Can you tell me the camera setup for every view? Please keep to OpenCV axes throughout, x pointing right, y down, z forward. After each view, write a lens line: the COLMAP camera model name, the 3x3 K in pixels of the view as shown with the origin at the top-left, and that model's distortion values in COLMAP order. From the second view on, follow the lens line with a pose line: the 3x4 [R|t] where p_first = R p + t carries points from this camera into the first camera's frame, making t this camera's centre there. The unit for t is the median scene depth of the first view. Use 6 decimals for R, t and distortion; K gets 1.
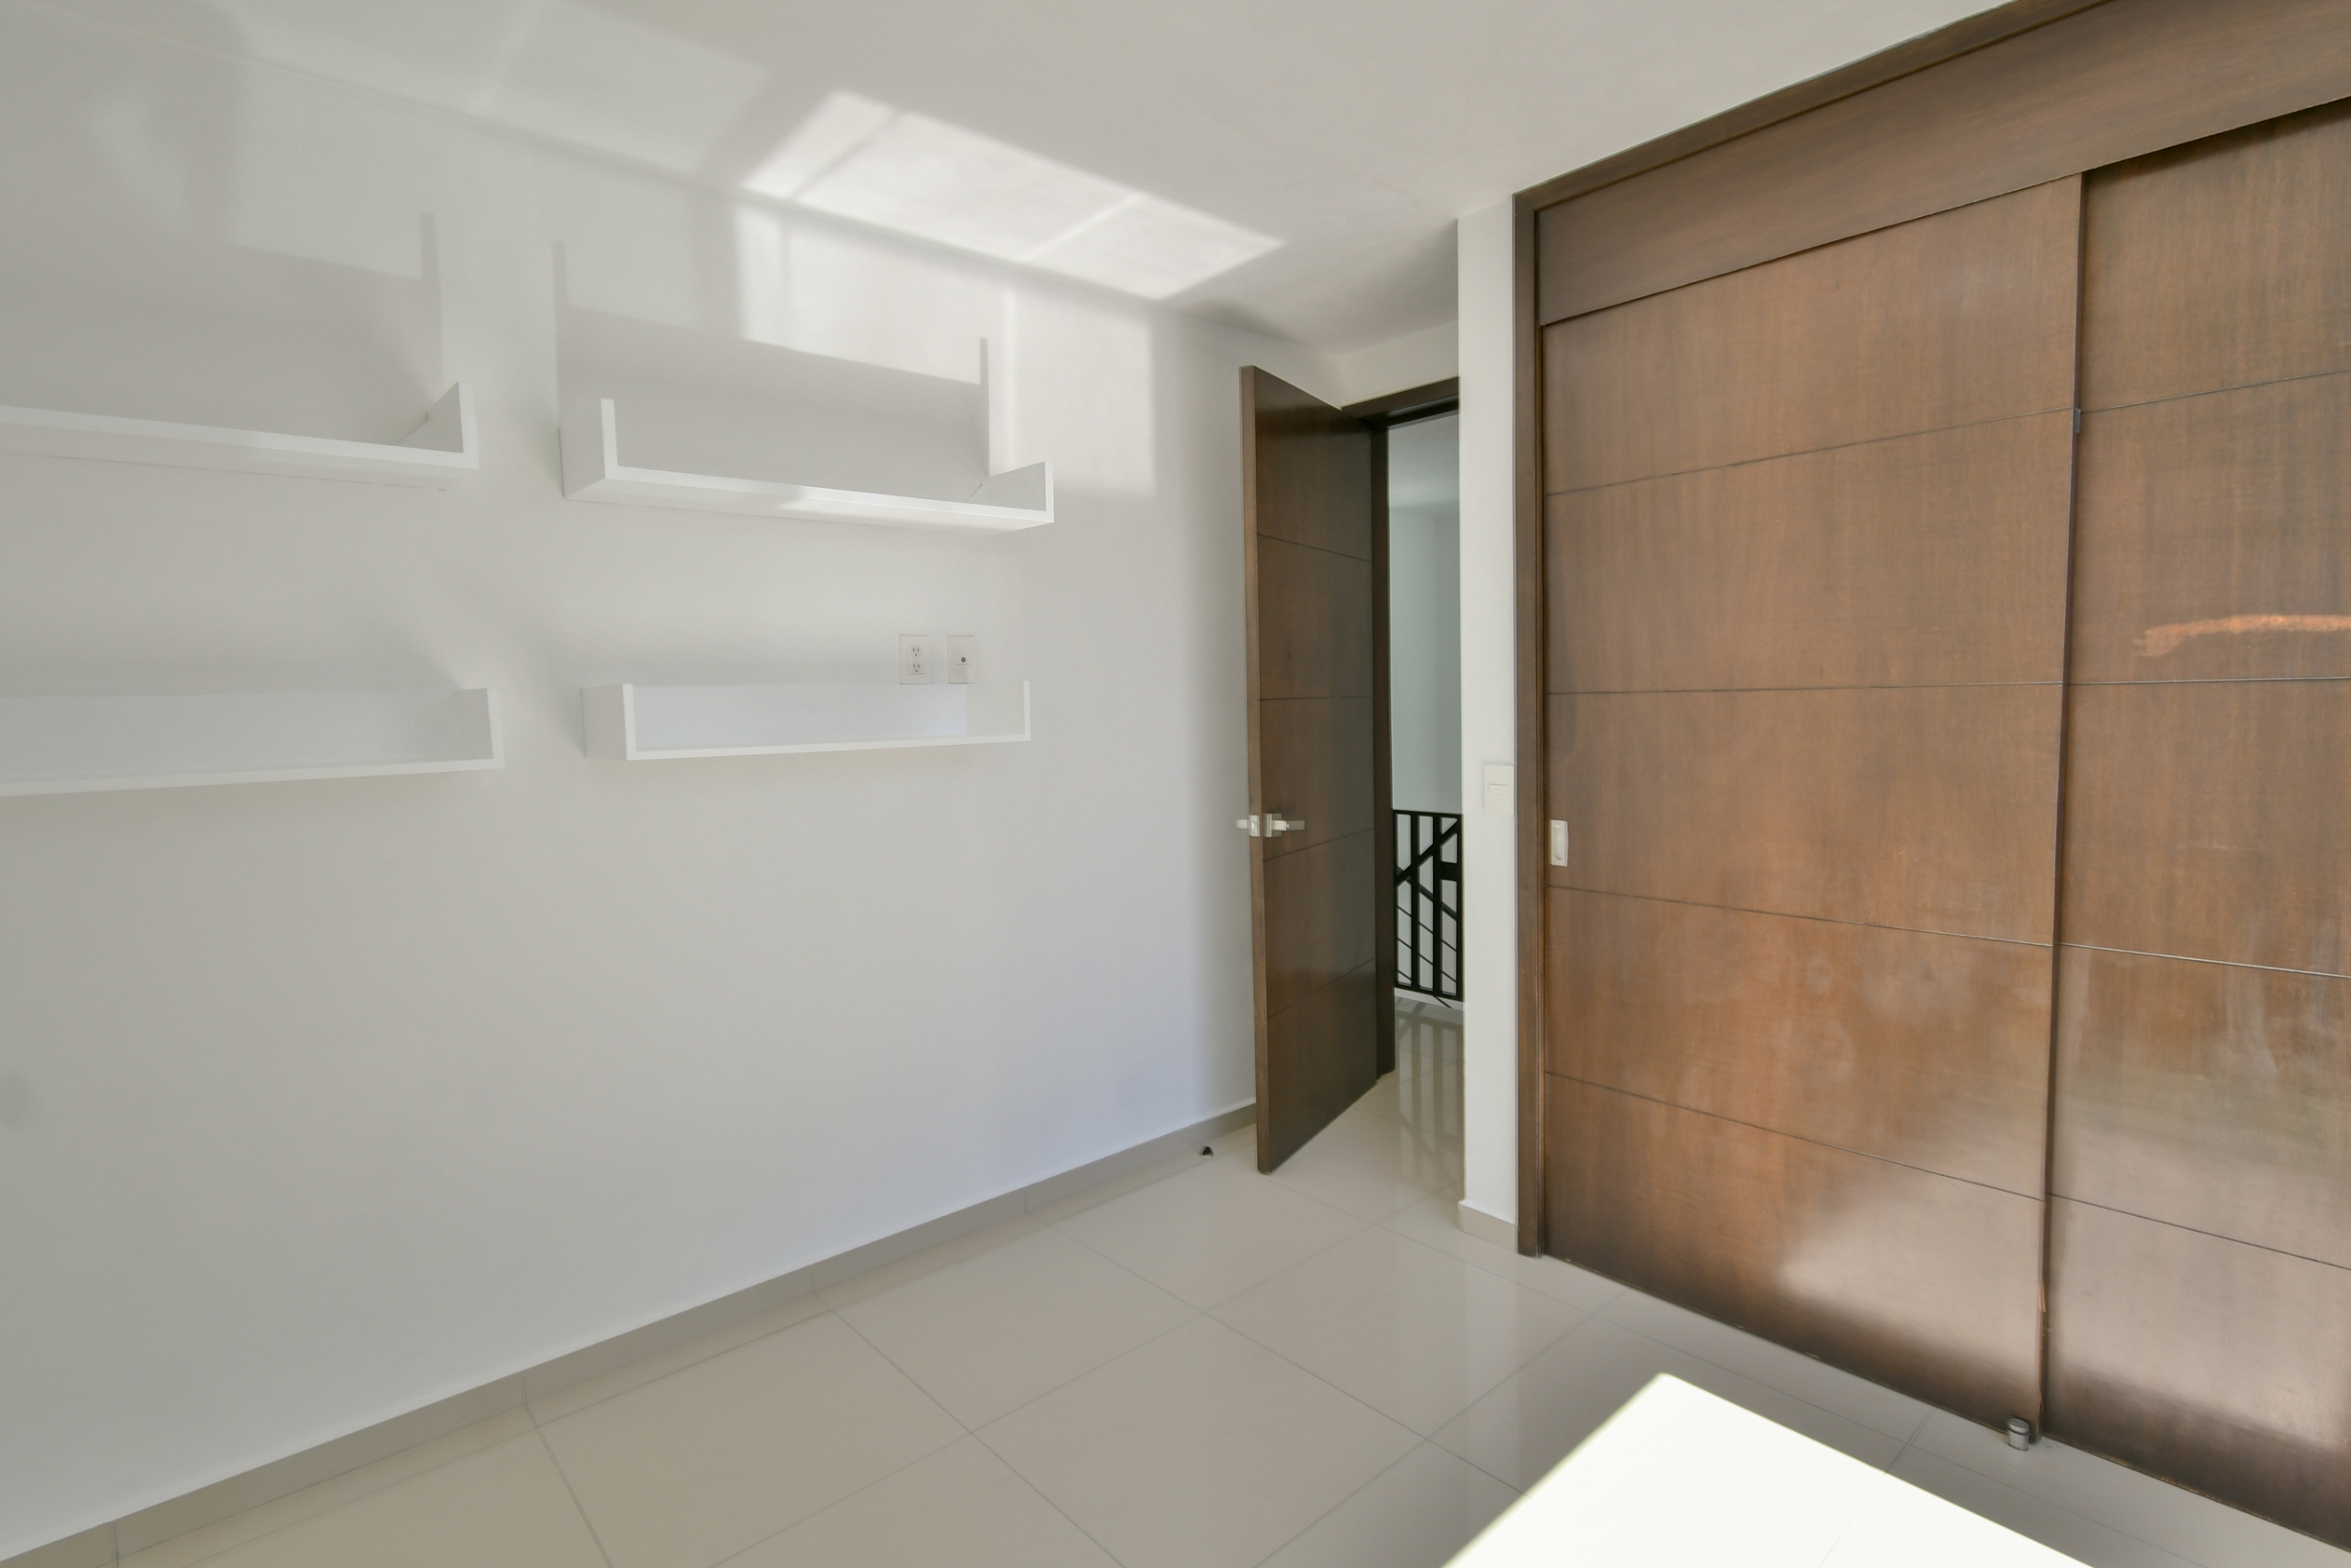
lens RADIAL K [[1089.0, 0, 1141.5], [0, 1089.0, 786.2], [0, 0, 1]] dist [0.012503, -0.004710]
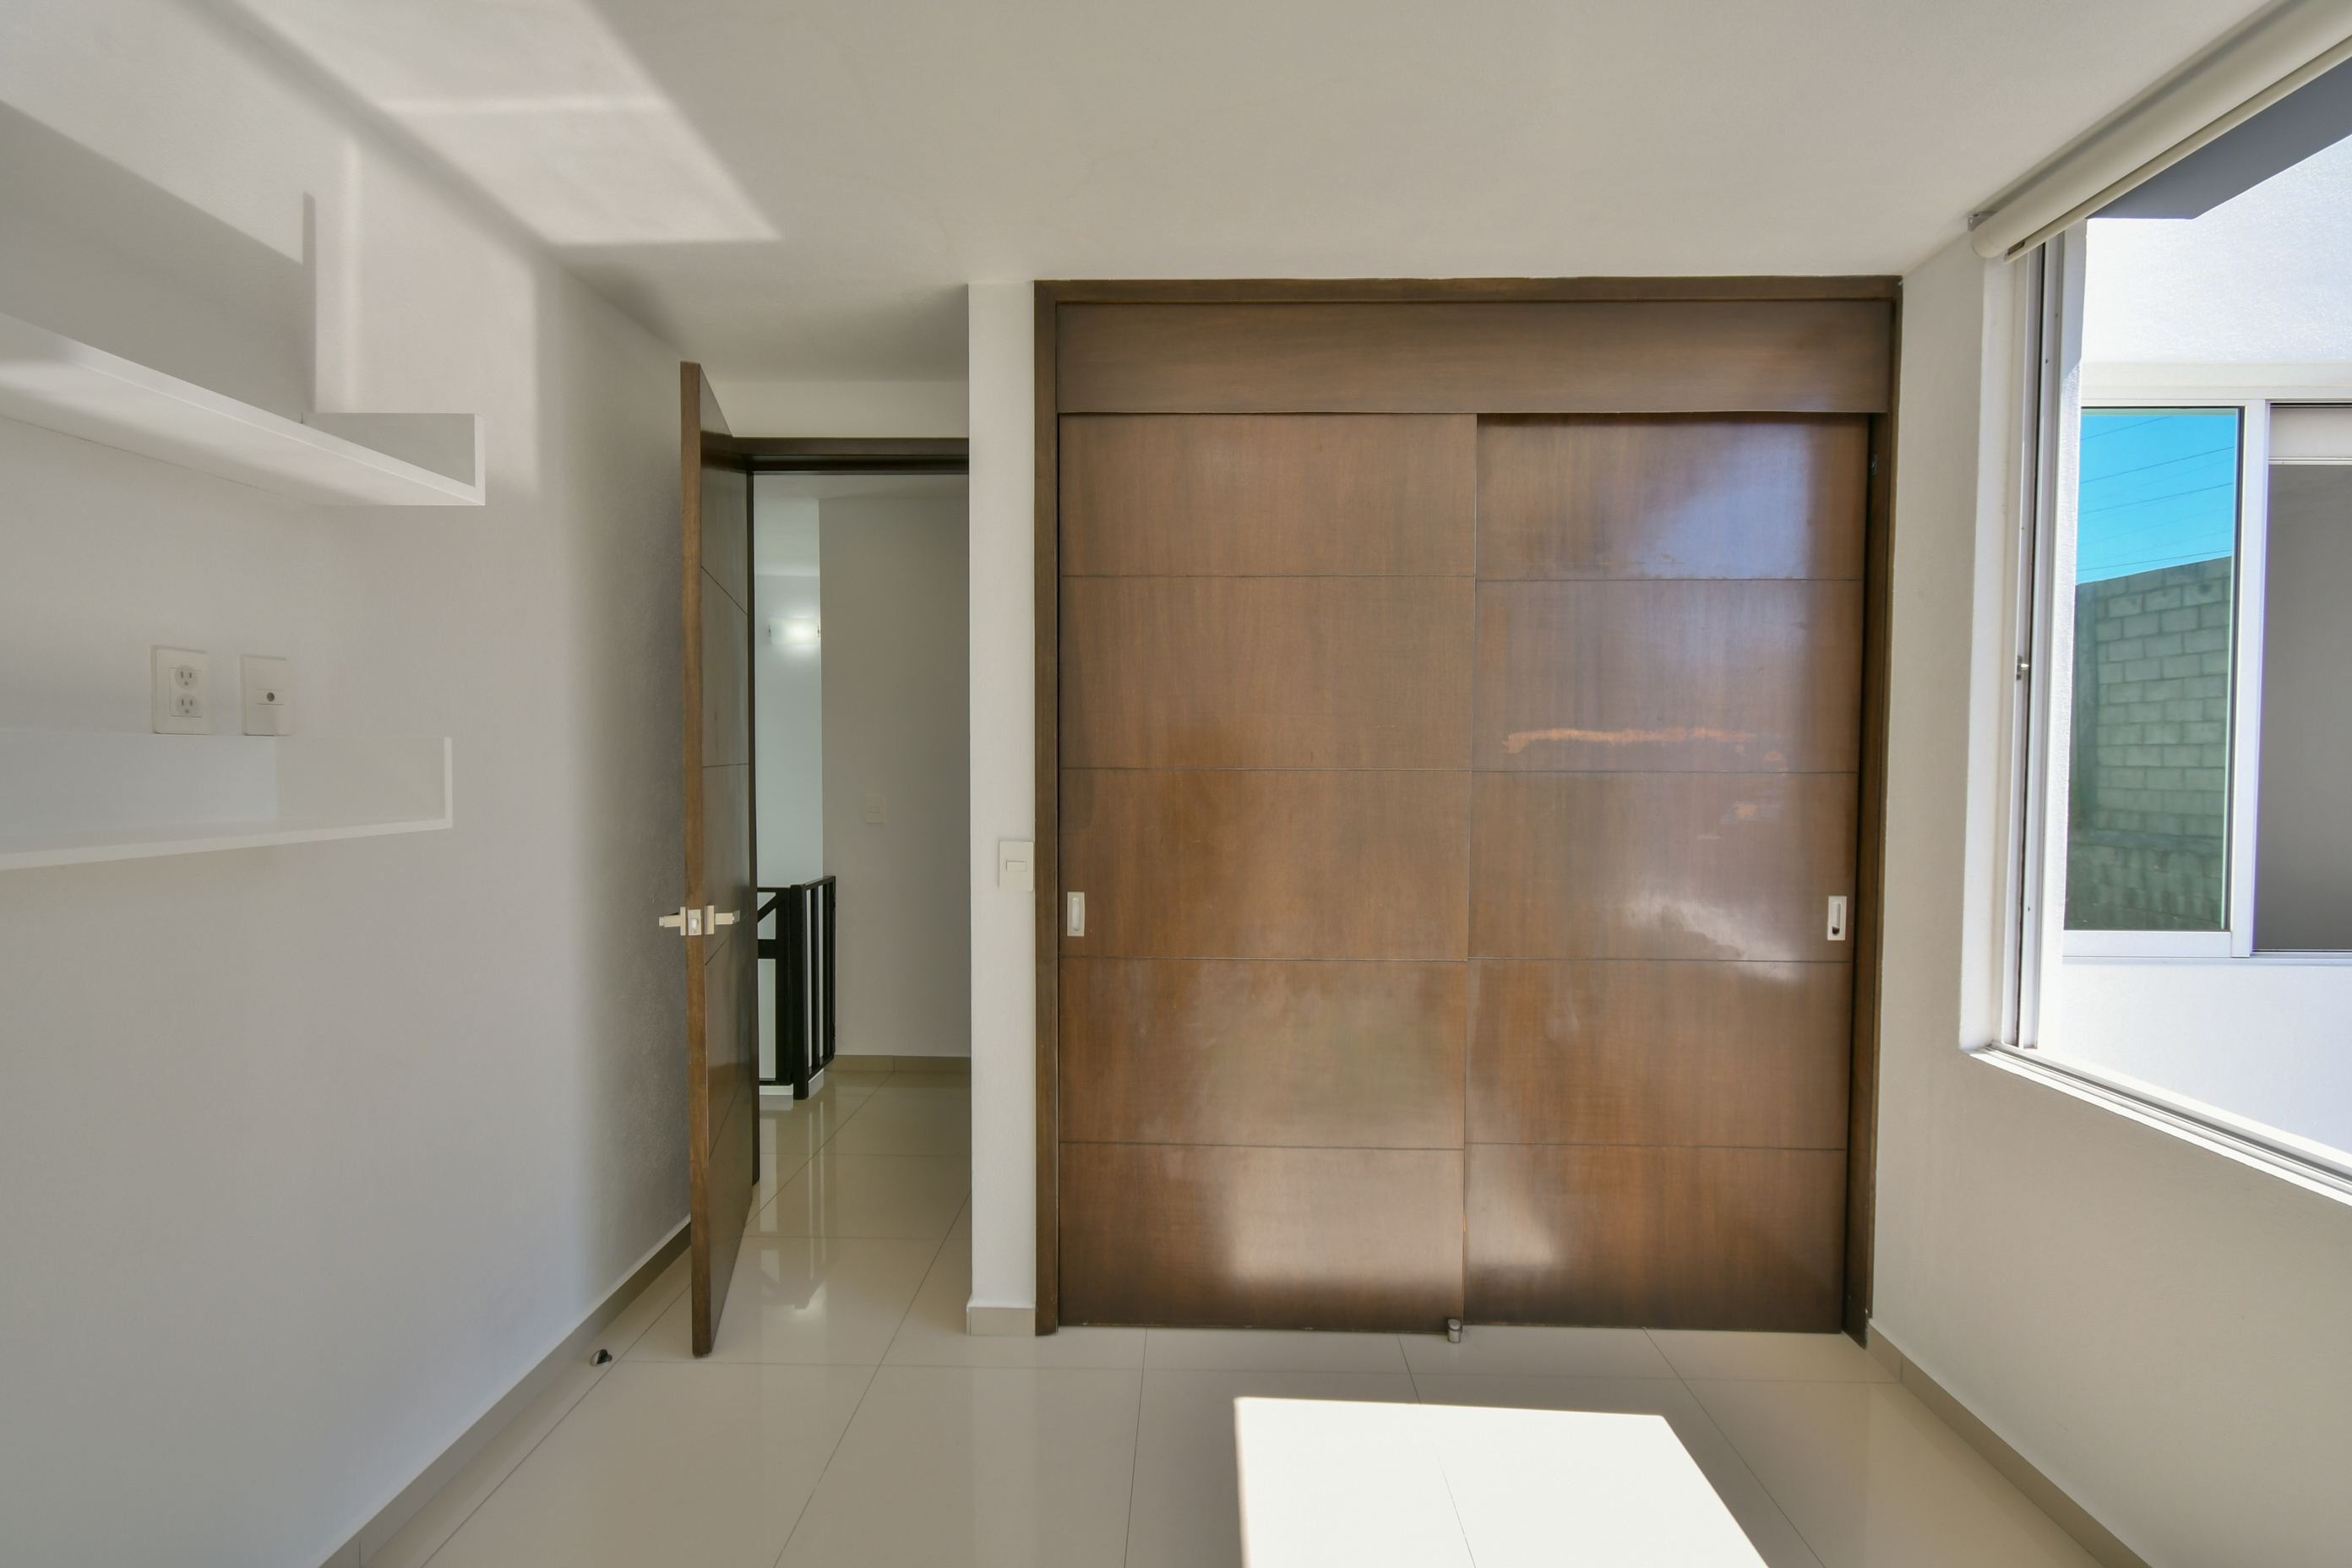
lens RADIAL K [[1031.8, 0, 1162.3], [0, 1031.8, 790.4], [0, 0, 1]] dist [0.007981, -0.004743]
pose [[0.687177, -0.001099, 0.726489, -0.268367], [0.039479, 0.998578, -0.035832, -0.025900], [-0.725417, 0.053304, 0.686243, 0.271213]]
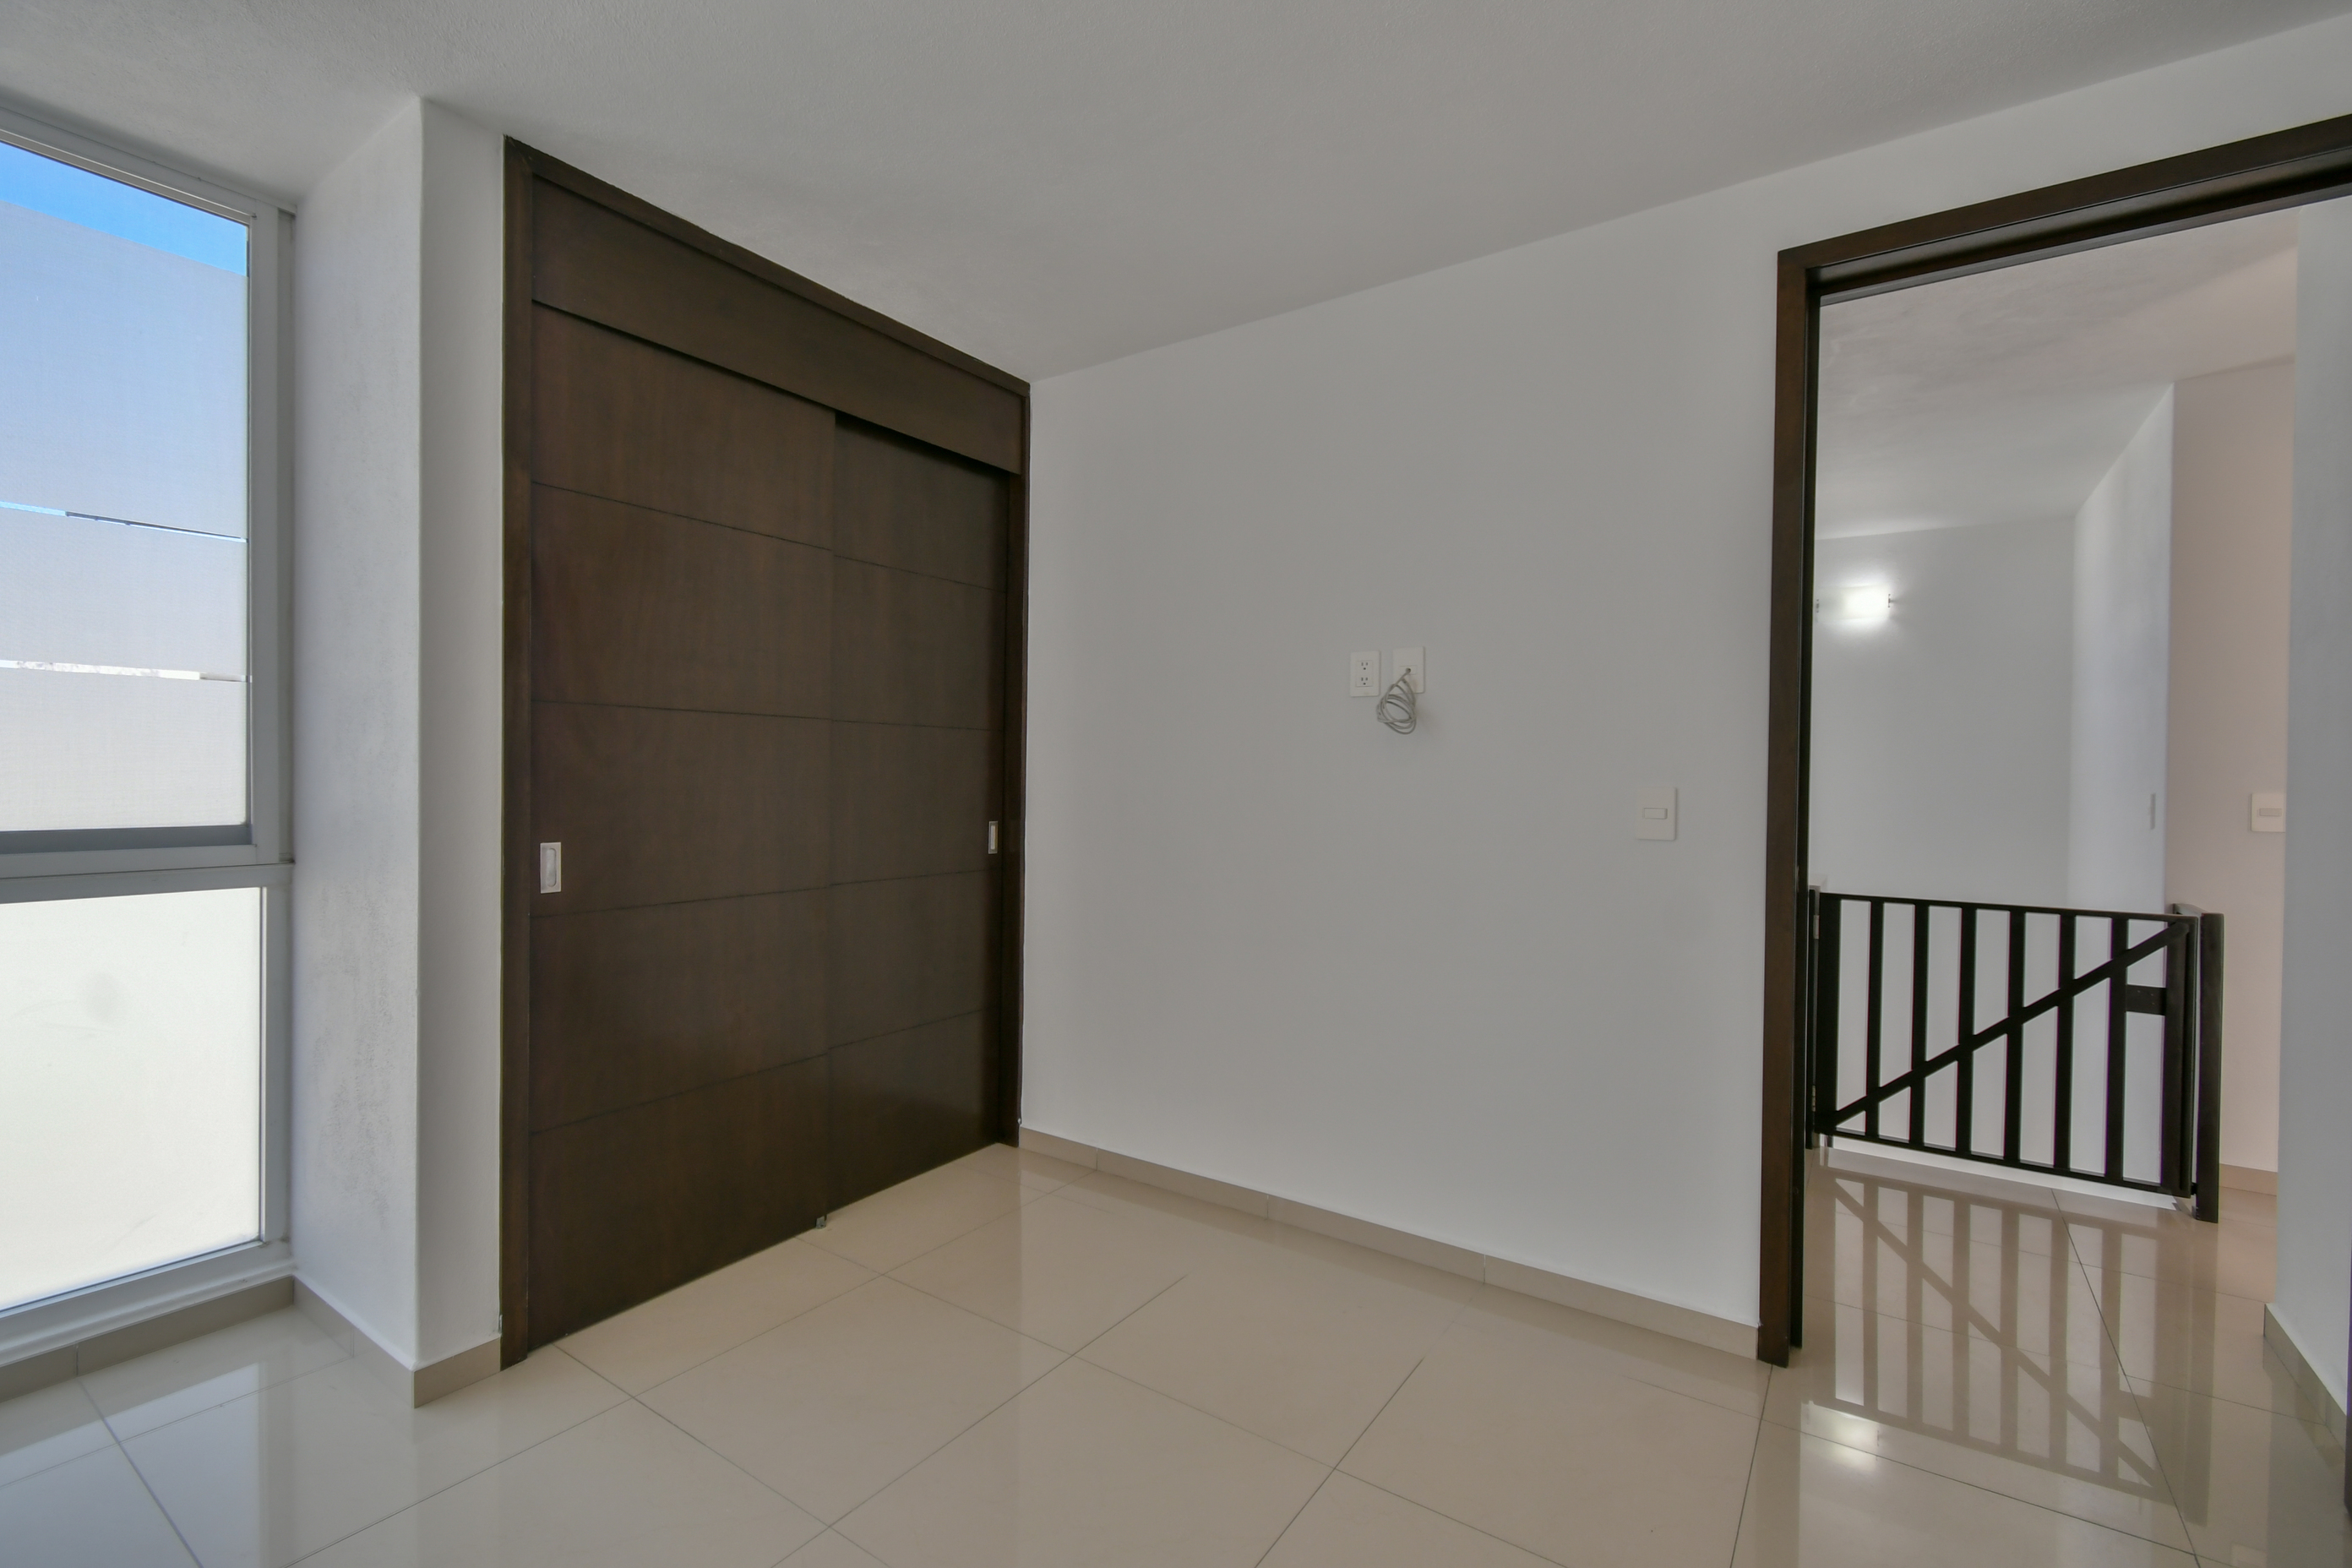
lens RADIAL K [[1031.8, 0, 1186.1], [0, 1031.8, 788.5], [0, 0, 1]] dist [0.007981, -0.004743]
pose [[-0.253332, 0.005993, 0.967361, -0.586975], [0.076471, 0.996976, 0.013850, 0.016361], [-0.964352, 0.077484, -0.253024, 0.709514]]
